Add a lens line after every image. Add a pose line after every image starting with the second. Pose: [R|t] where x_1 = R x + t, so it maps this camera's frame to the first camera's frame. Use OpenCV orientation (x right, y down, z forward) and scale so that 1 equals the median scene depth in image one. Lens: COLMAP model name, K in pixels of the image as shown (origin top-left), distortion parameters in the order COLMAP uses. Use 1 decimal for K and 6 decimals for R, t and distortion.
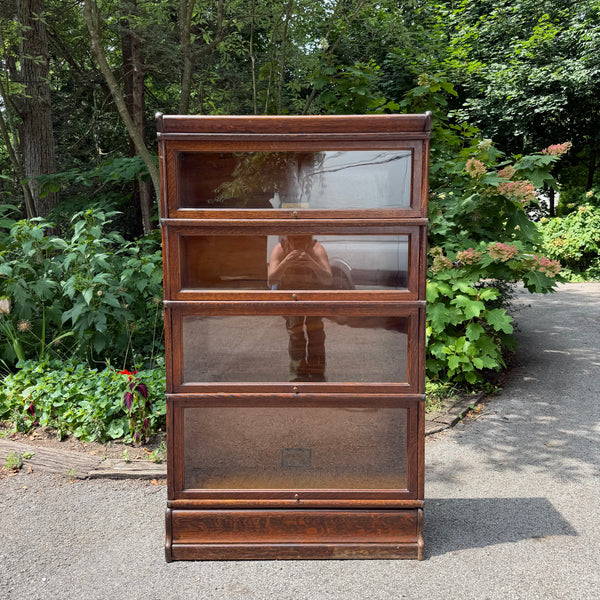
lens RADIAL K [[567.0, 0, 299.1], [0, 567.0, 298.0], [0, 0, 1]] dist [0.069510, -0.126096]
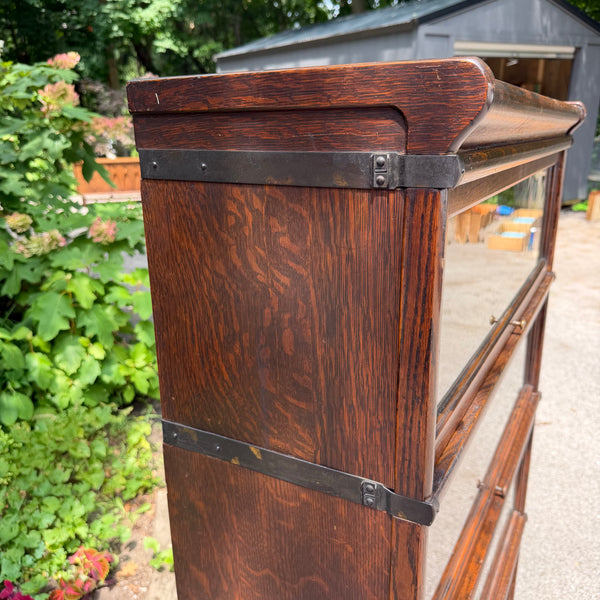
lens RADIAL K [[580.5, 0, 300.0], [0, 580.5, 300.0], [0, 0, 1]] dist [-0.005729, -0.021636]
pose [[0.475658, -0.254179, 0.842106, -0.315643], [0.097639, 0.966681, 0.236630, -0.199649], [-0.874194, -0.030333, 0.484628, 0.640258]]
